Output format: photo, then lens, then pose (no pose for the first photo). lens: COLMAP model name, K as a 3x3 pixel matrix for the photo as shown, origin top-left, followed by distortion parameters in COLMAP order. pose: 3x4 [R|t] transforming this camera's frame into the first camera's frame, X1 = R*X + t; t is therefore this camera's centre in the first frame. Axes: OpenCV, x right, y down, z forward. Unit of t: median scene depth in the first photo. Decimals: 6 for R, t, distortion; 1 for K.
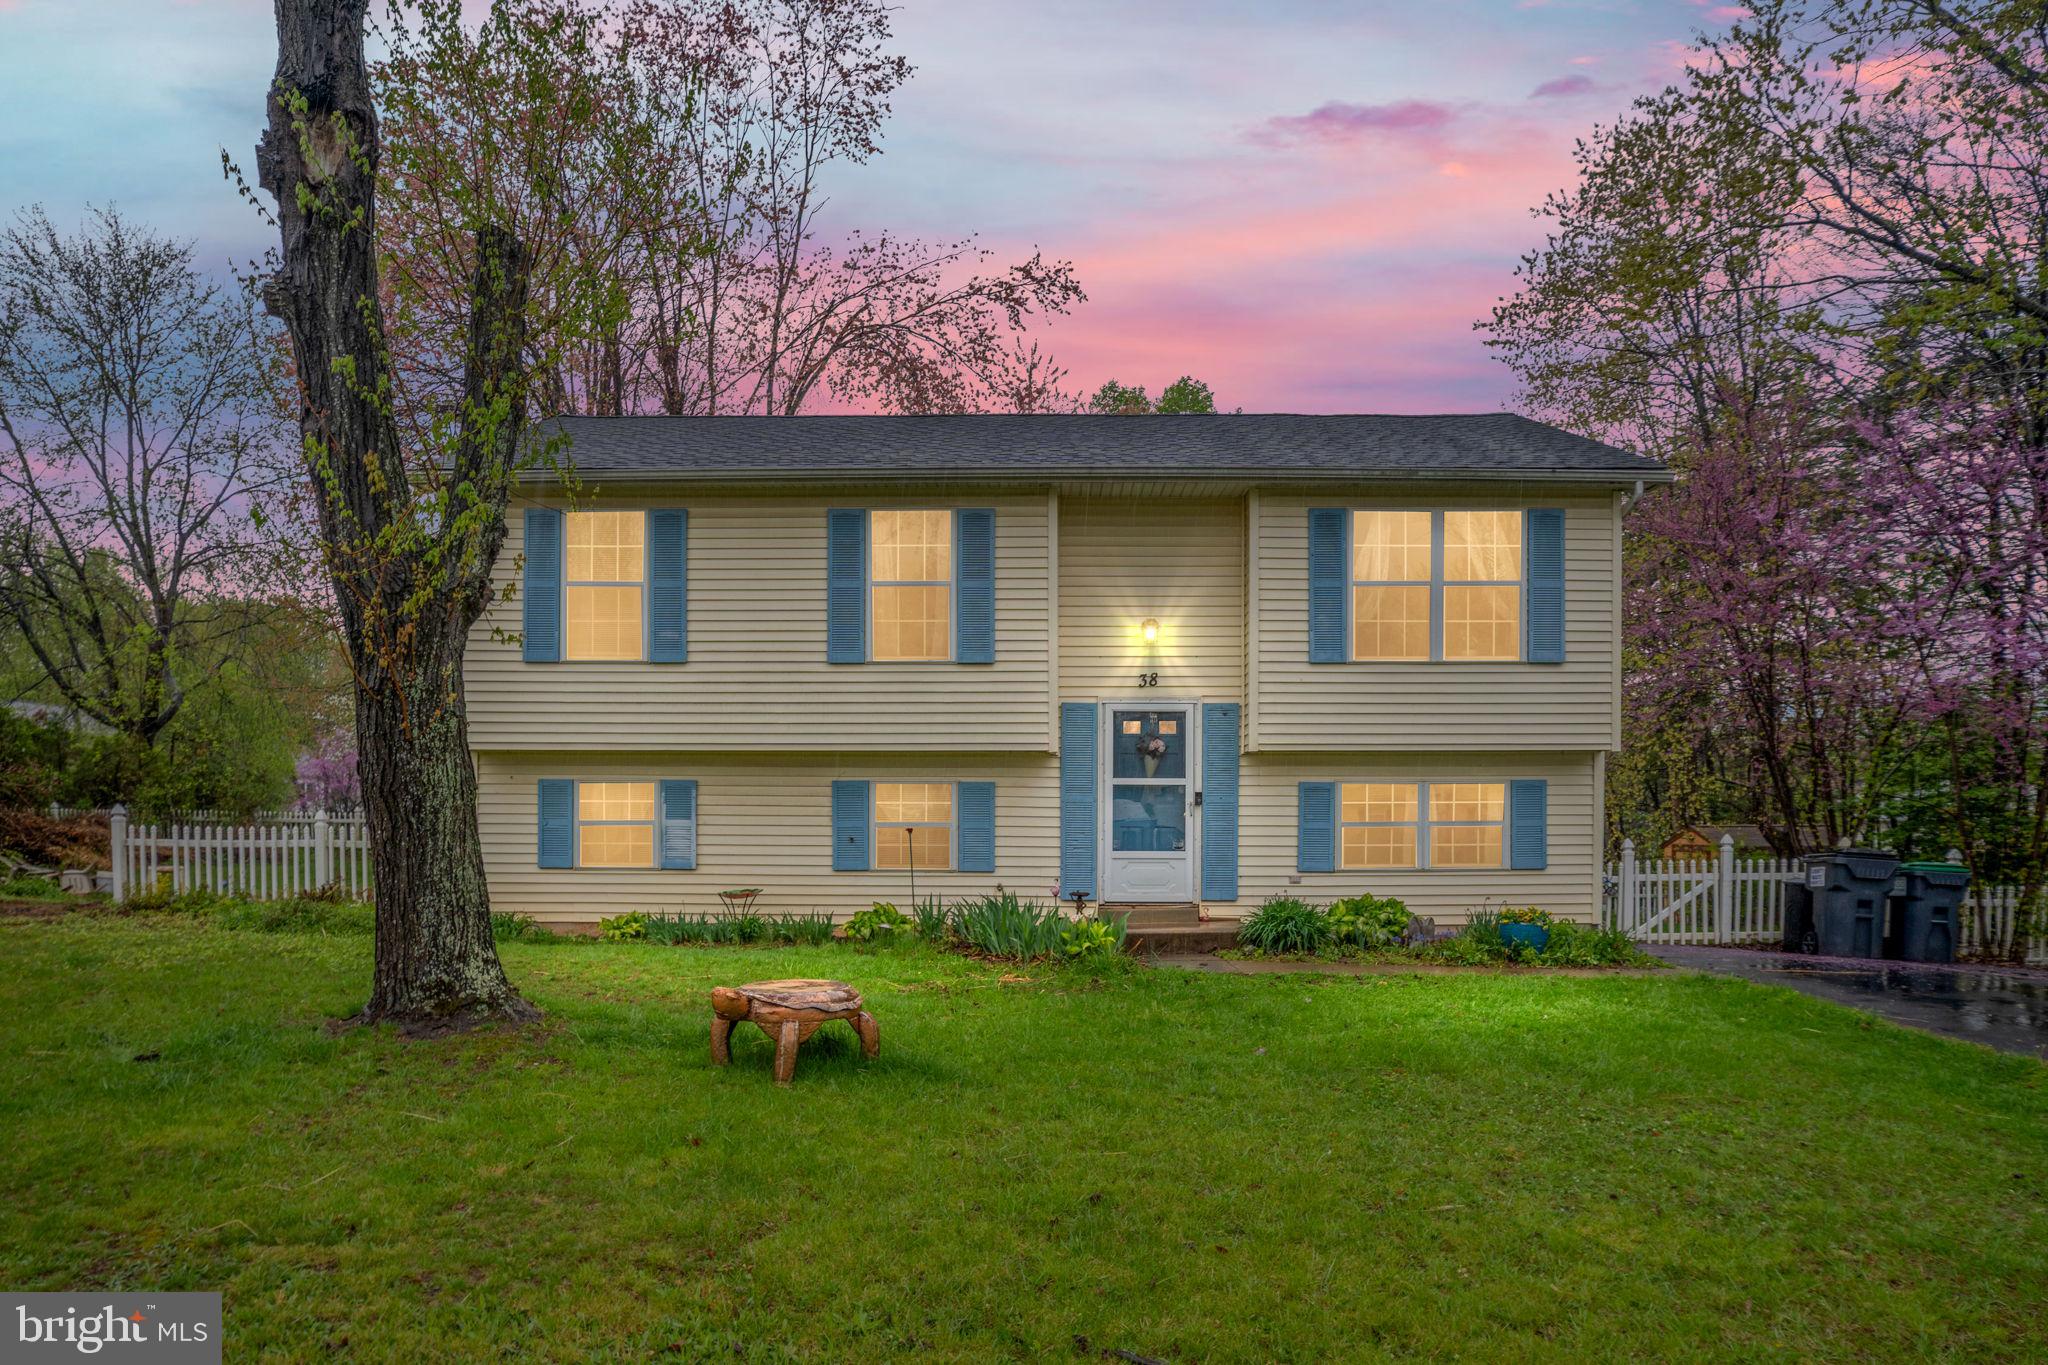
lens RADIAL K [[1068.7, 0, 1029.1], [0, 1068.7, 726.8], [0, 0, 1]] dist [-0.009105, -0.000243]
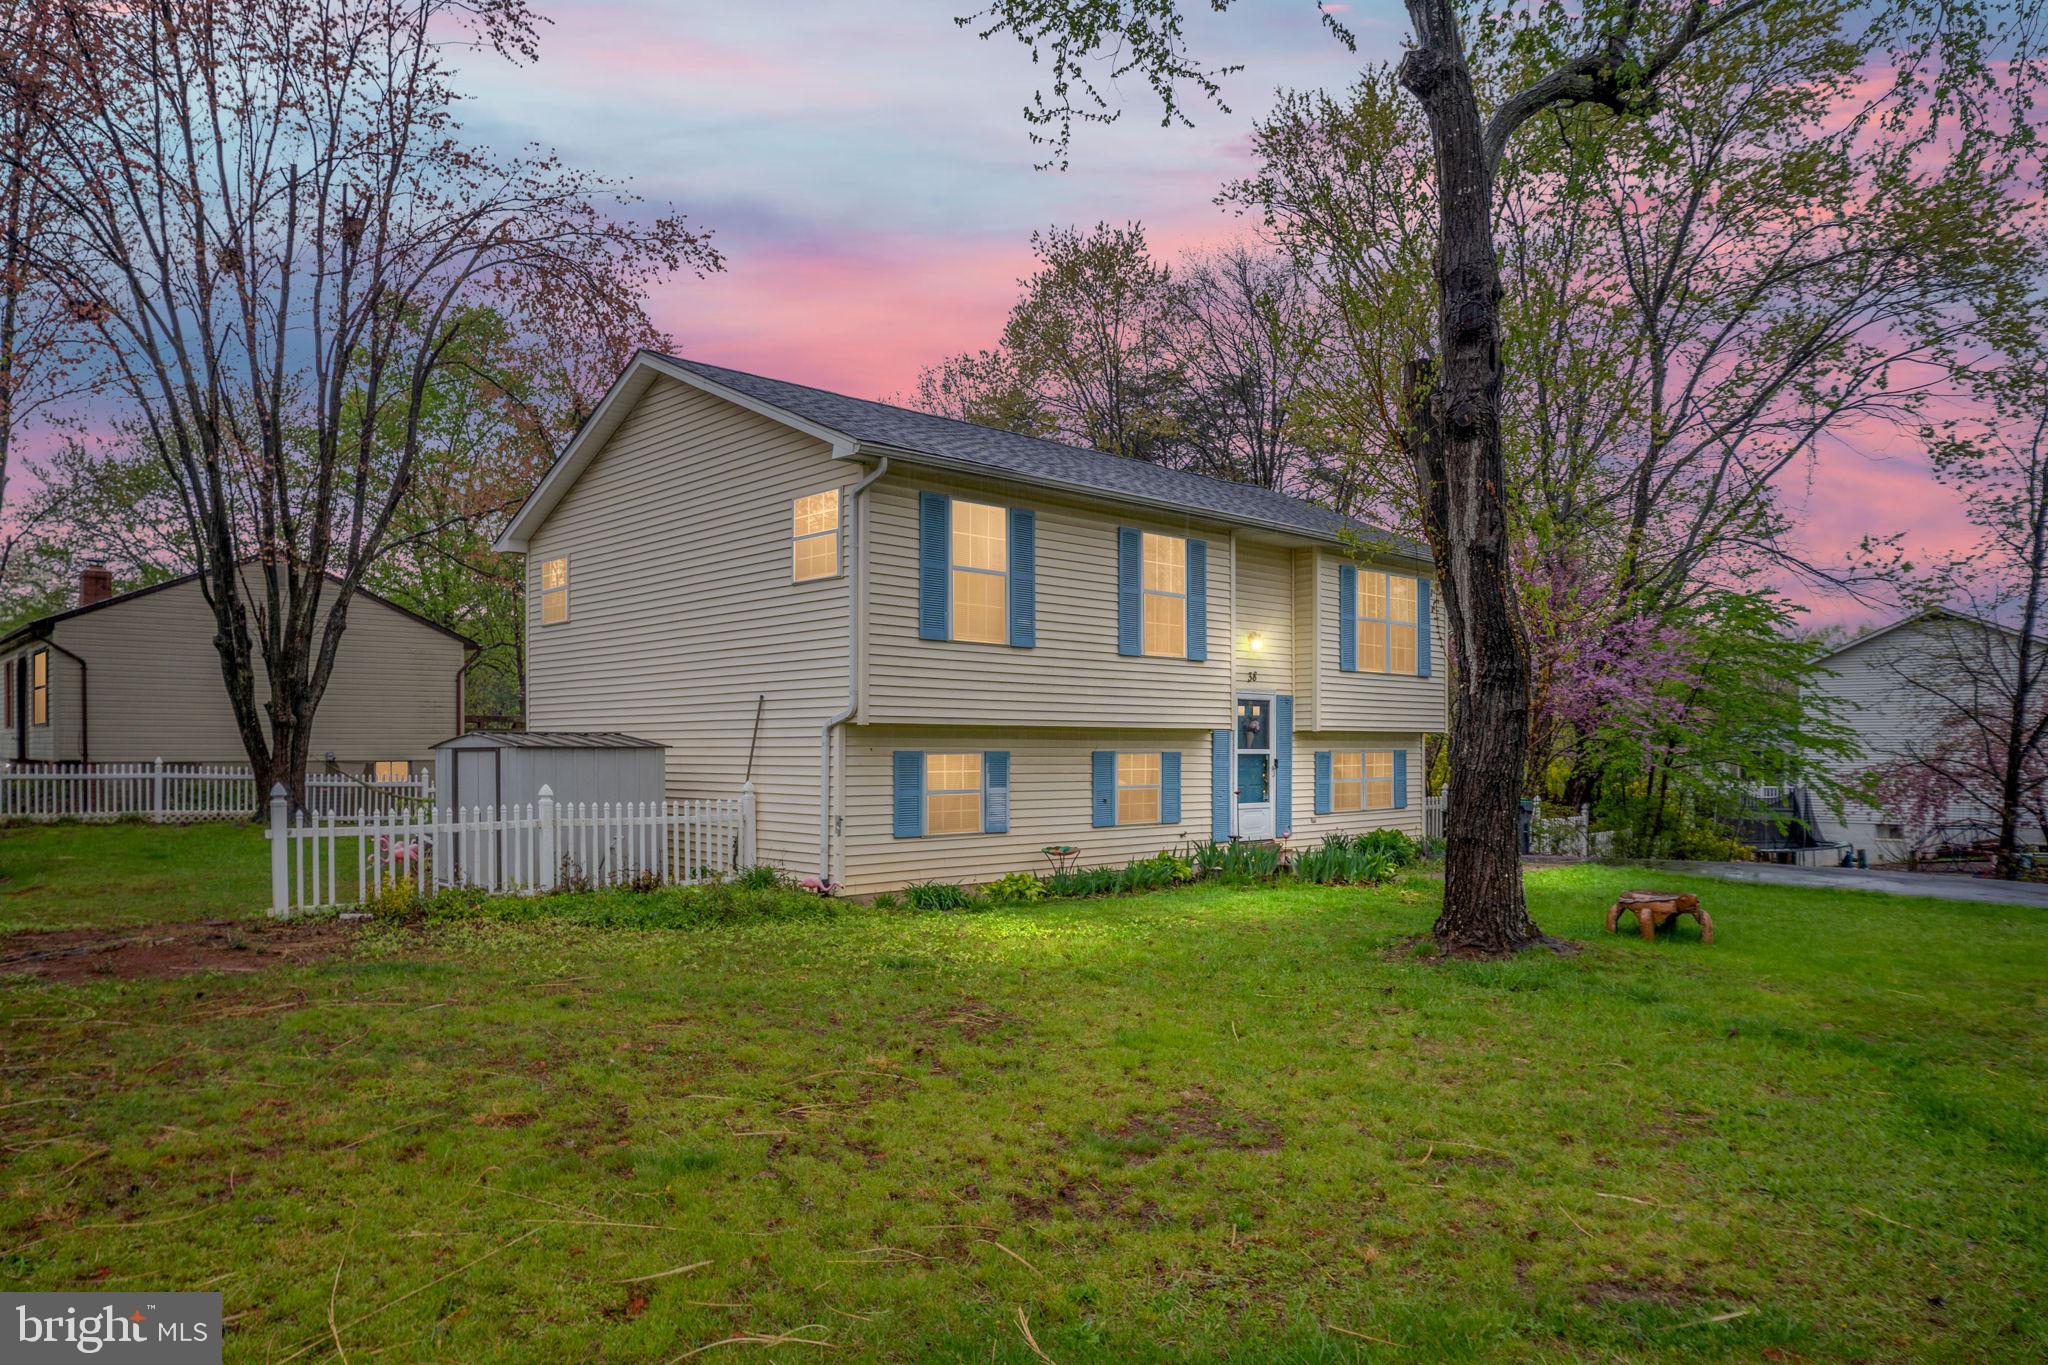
lens RADIAL K [[1302.0, 0, 1027.8], [0, 1302.0, 680.8], [0, 0, 1]] dist [-0.050331, 0.001427]
pose [[0.717635, 0.034703, 0.695554, -1.245394], [-0.032320, 0.999341, -0.016514, -0.001960], [-0.695669, -0.010630, 0.718284, 0.012652]]
